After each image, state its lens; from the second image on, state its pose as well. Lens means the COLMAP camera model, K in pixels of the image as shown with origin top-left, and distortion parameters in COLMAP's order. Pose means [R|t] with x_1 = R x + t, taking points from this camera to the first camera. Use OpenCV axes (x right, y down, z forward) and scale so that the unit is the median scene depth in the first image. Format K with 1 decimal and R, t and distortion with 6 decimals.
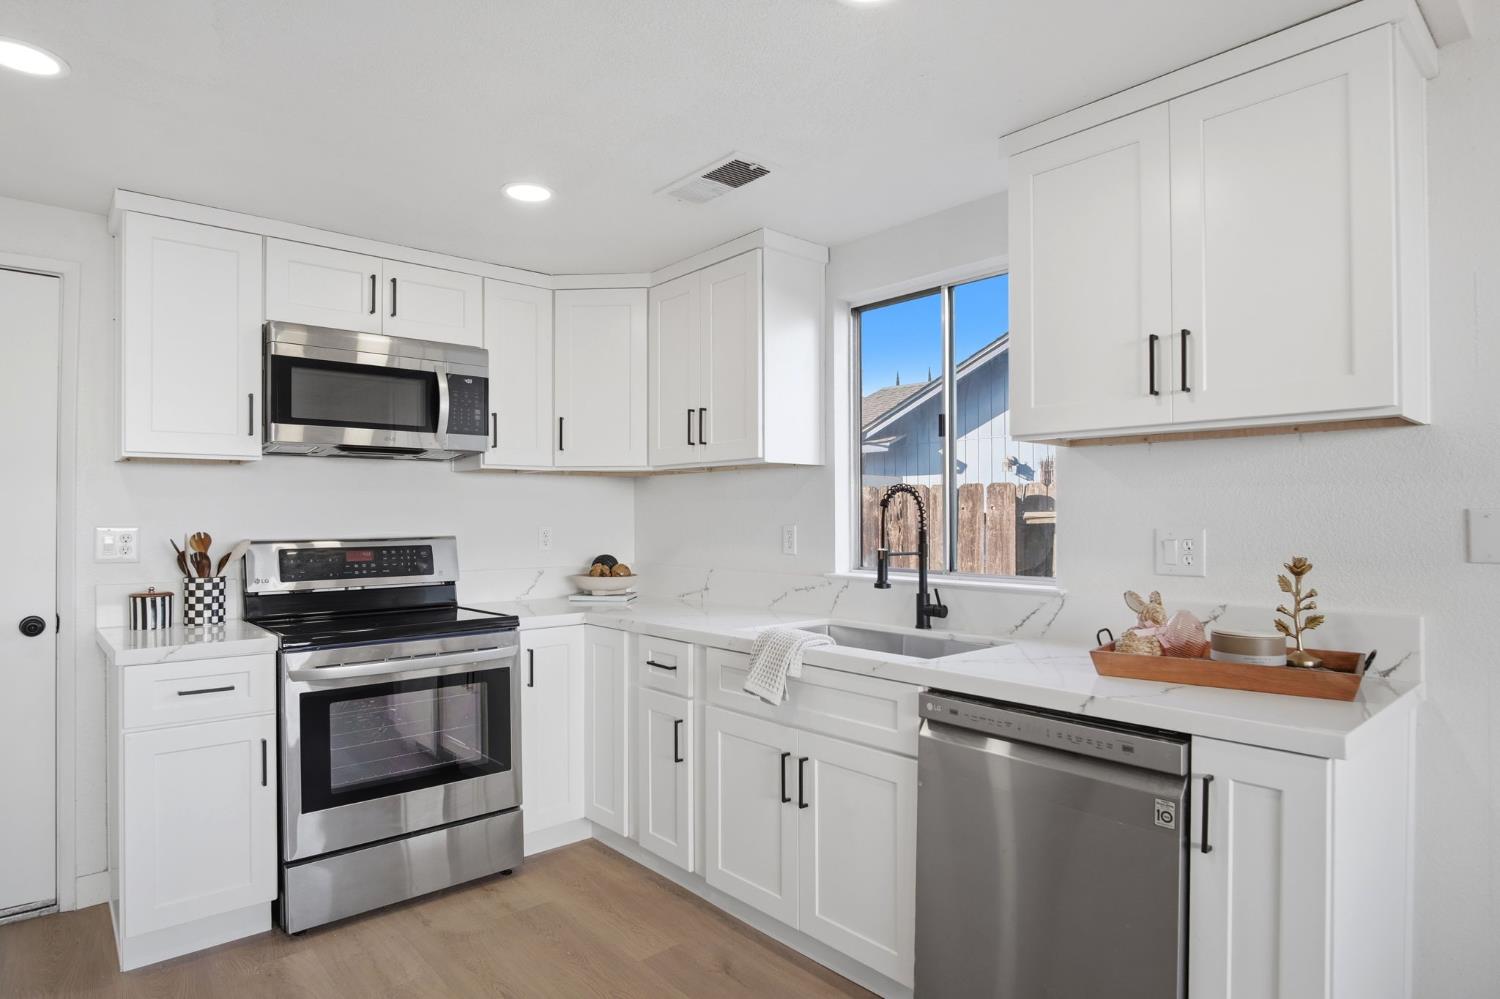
lens RADIAL K [[819.2, 0, 750.0], [0, 819.2, 499.5], [0, 0, 1]] dist [-0.030583, 0.002240]
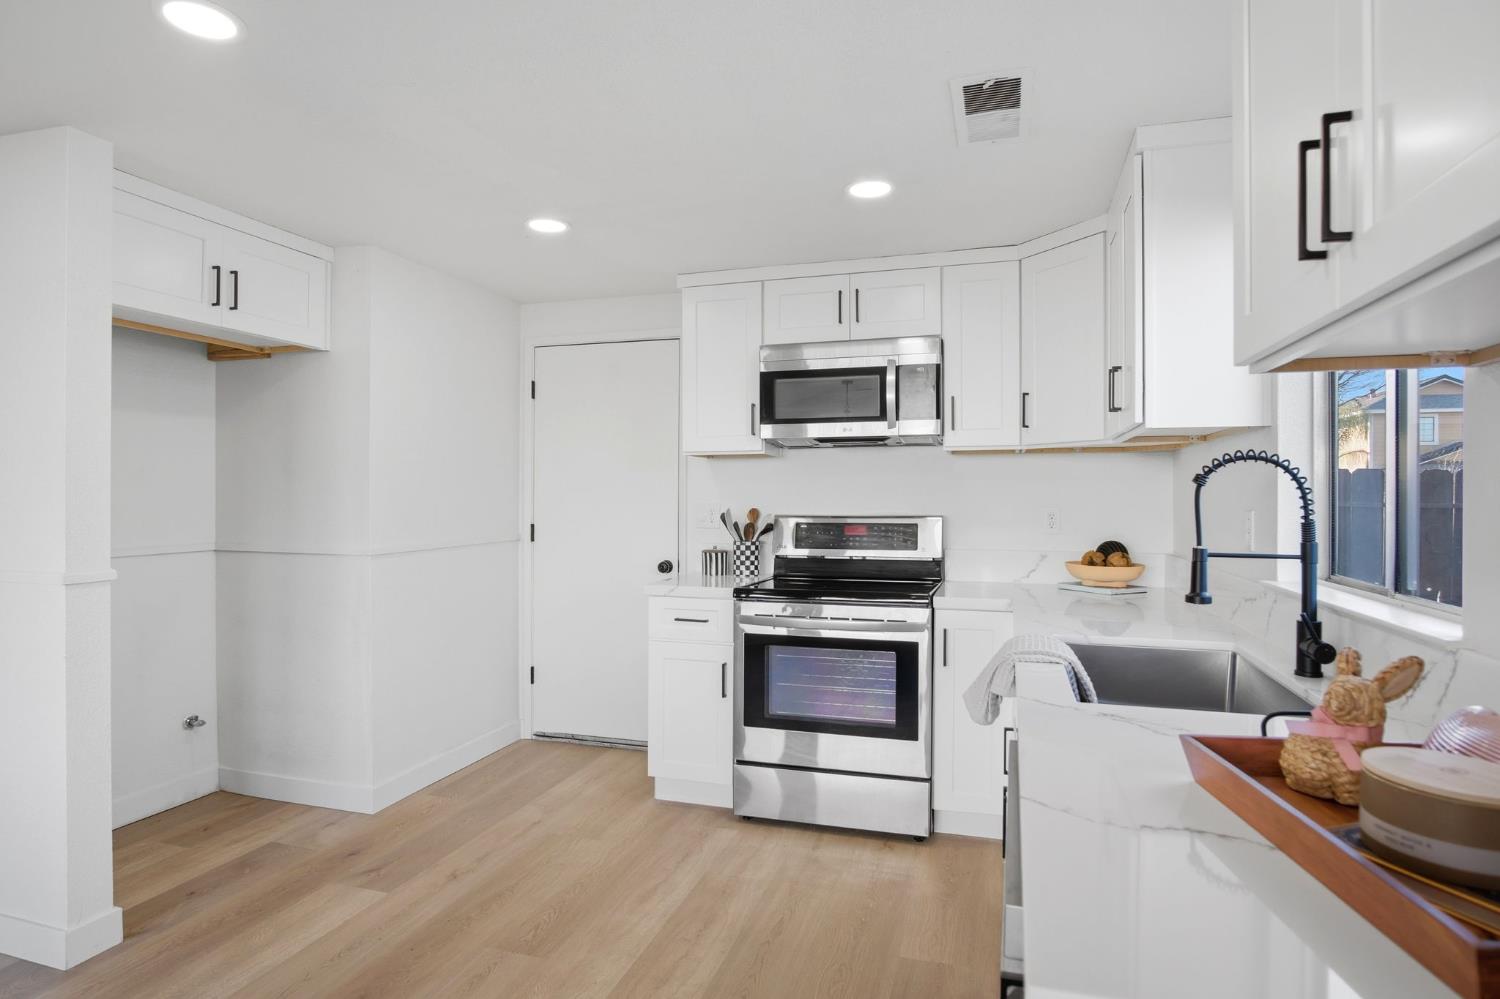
lens RADIAL K [[806.2, 0, 750.2], [0, 806.2, 482.4], [0, 0, 1]] dist [-0.030000, 0.000982]
pose [[0.525434, -0.011704, -0.850754, 0.486452], [0.014446, 0.999884, -0.004834, 0.004178], [0.850712, -0.009750, 0.525542, 0.296220]]
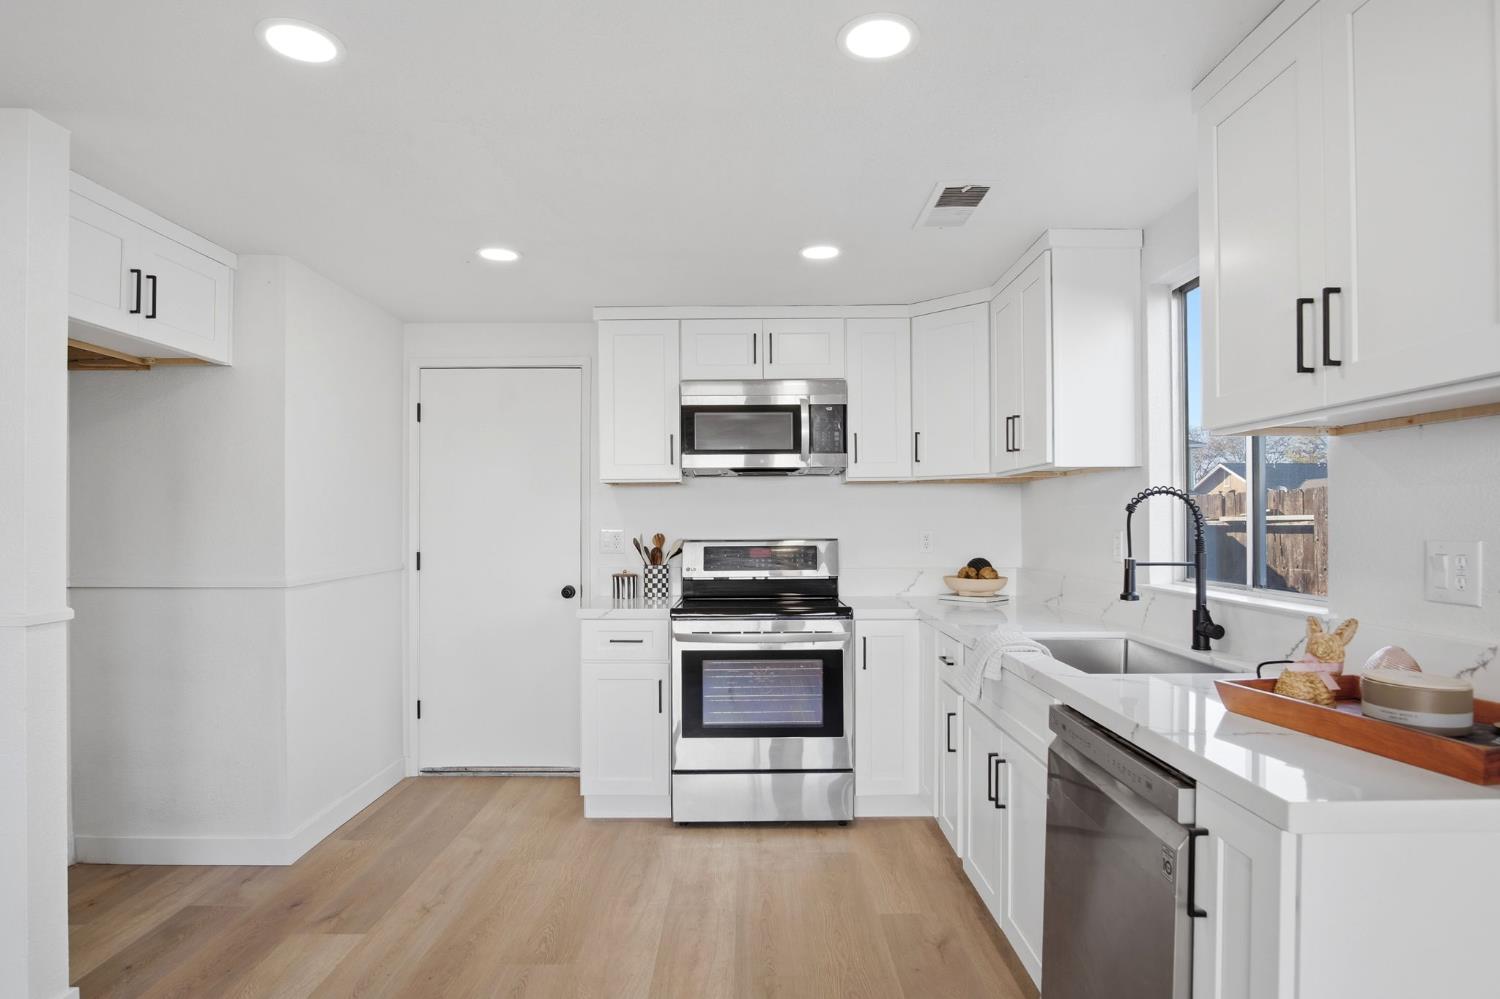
lens RADIAL K [[819.2, 0, 750.0], [0, 819.2, 499.5], [0, 0, 1]] dist [-0.030583, 0.002240]
pose [[0.751882, -0.017489, -0.659065, 0.405480], [0.014972, 0.999843, -0.009452, -0.002764], [0.659127, -0.002761, 0.752026, 0.024009]]
